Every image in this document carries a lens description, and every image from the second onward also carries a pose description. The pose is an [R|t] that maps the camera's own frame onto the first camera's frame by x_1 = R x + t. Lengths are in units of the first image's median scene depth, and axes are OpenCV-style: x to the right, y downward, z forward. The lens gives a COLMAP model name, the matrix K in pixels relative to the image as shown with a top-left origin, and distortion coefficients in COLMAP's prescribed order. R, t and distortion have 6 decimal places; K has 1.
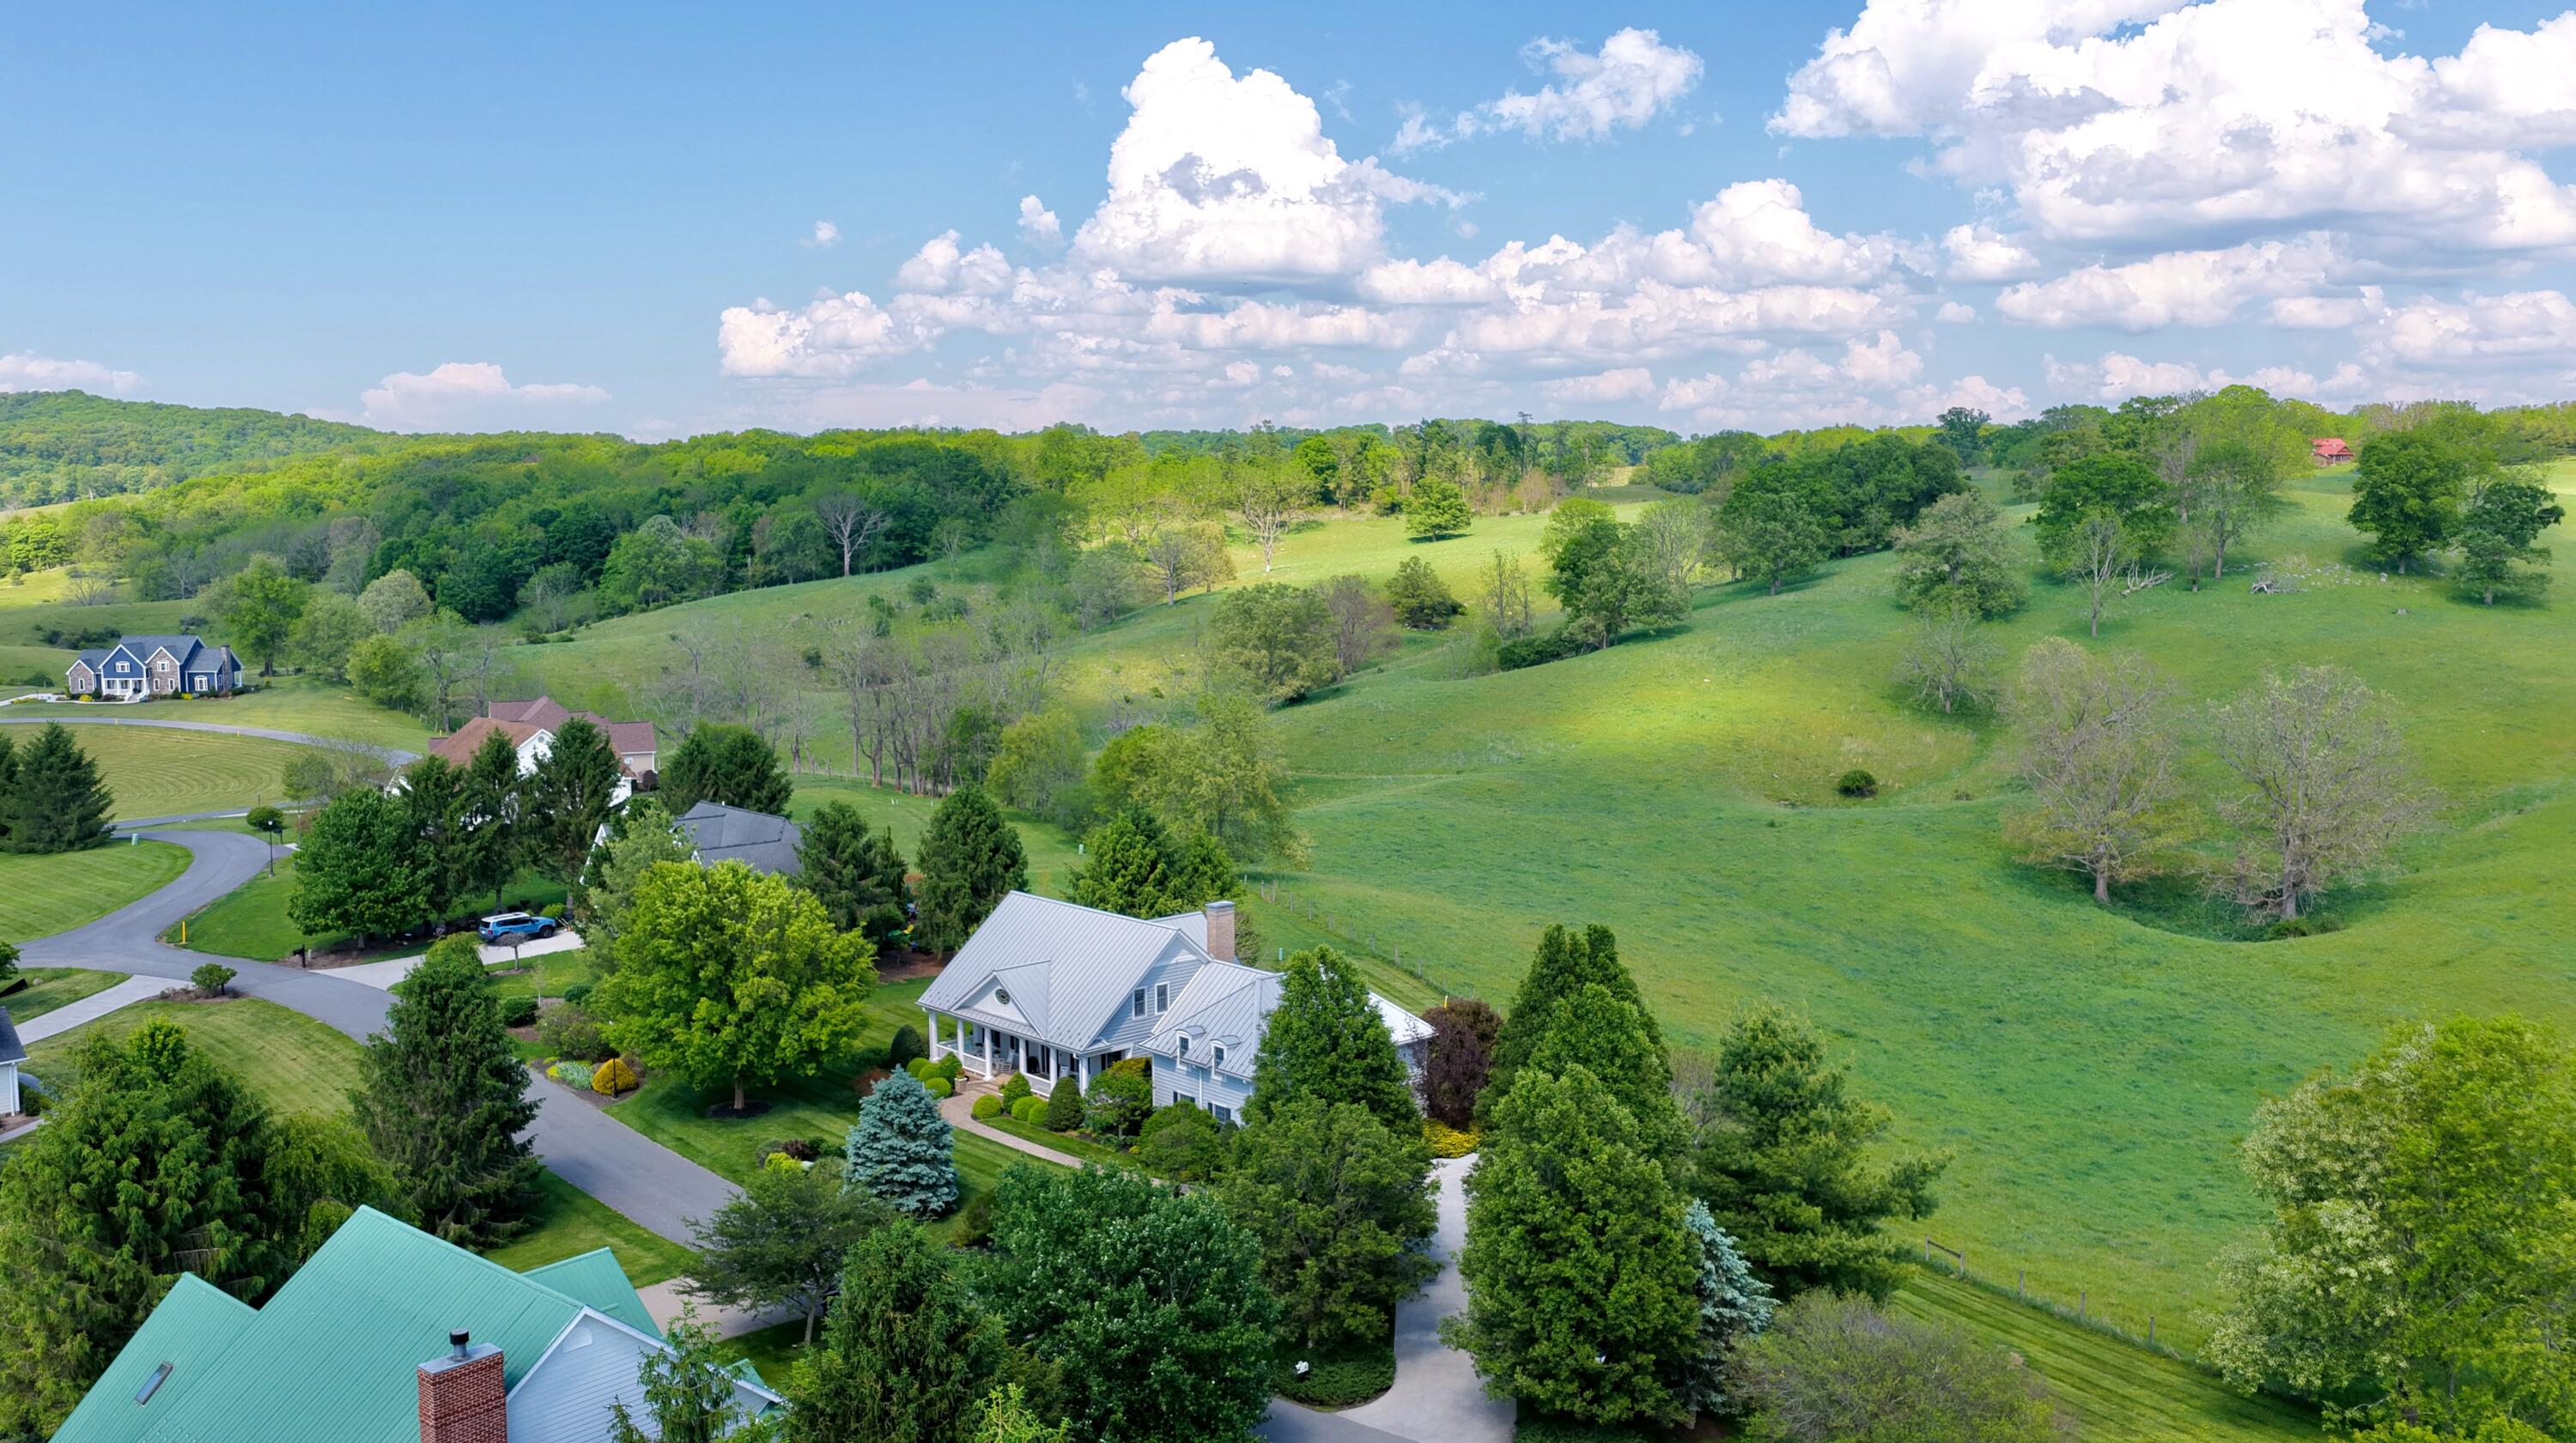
lens RADIAL K [[2107.0, 0, 1288.0], [0, 2107.0, 721.5], [0, 0, 1]] dist [-0.005589, -0.000885]
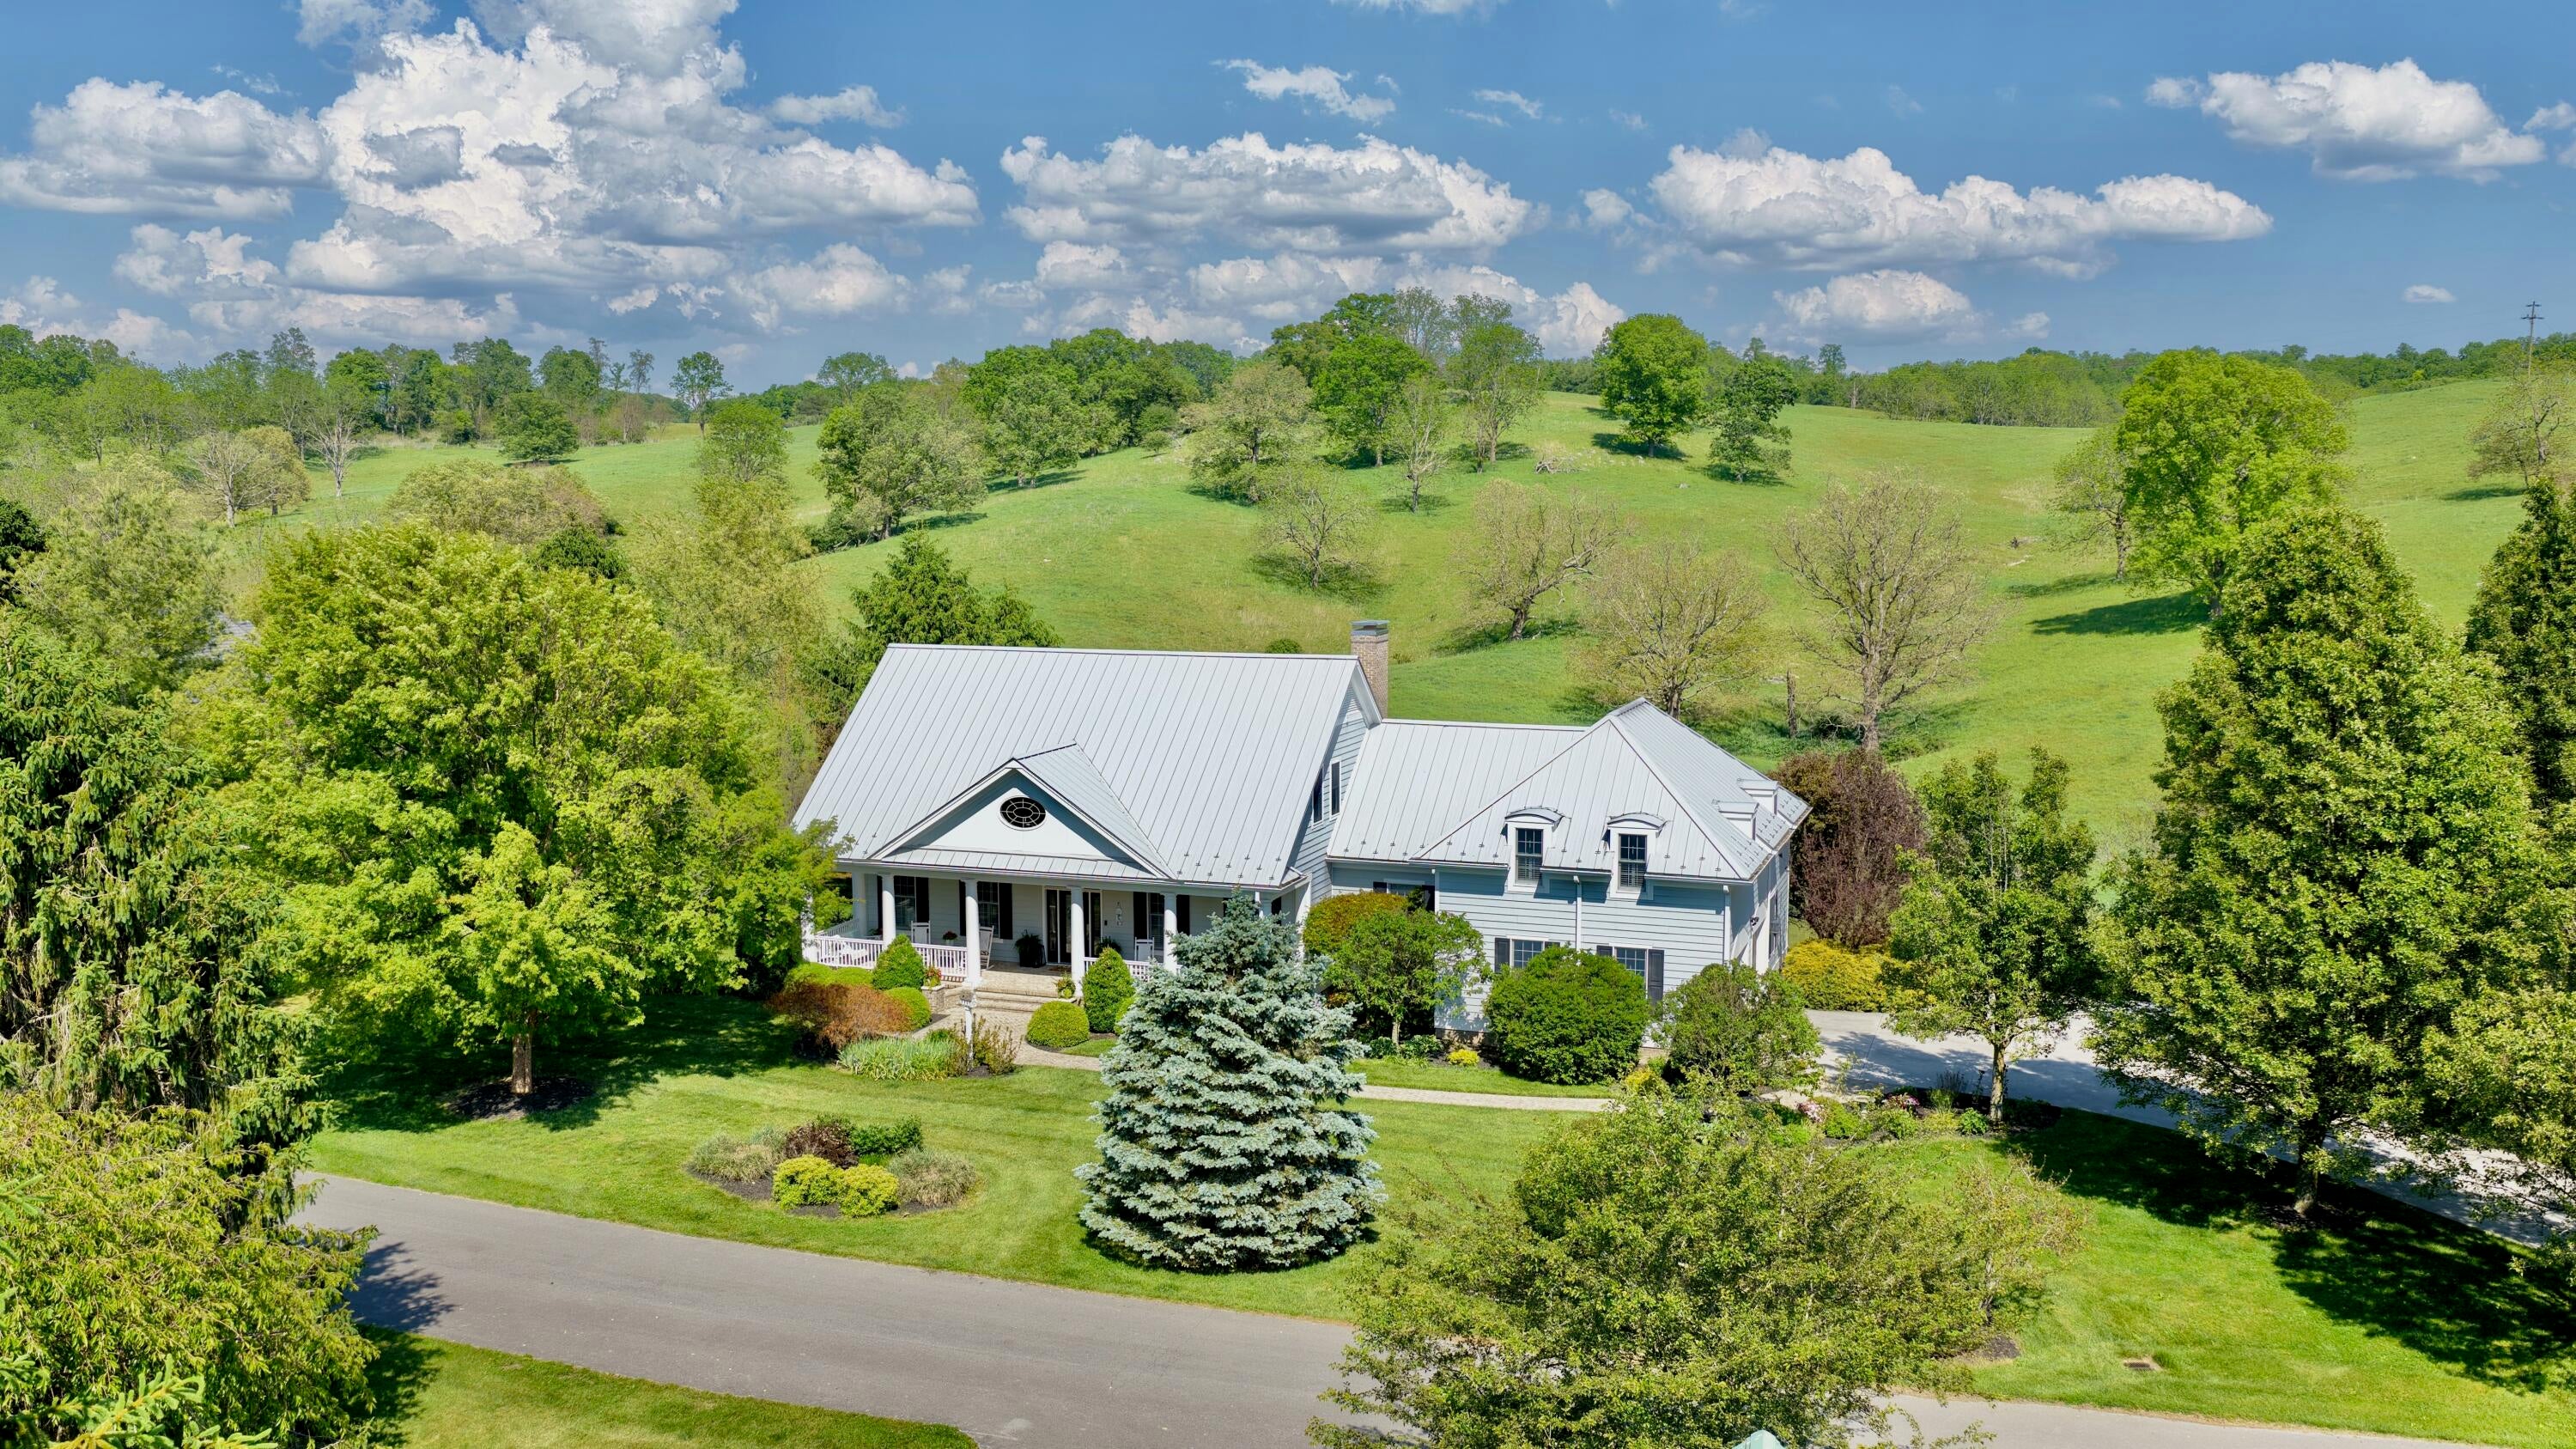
lens RADIAL K [[2107.6, 0, 1288.0], [0, 2107.6, 724.5], [0, 0, 1]] dist [-0.005589, -0.000885]
pose [[0.888842, -0.048476, 0.455643, -0.102745], [0.045373, 0.998812, 0.017753, 0.034655], [-0.455962, 0.004894, 0.889986, 0.173976]]
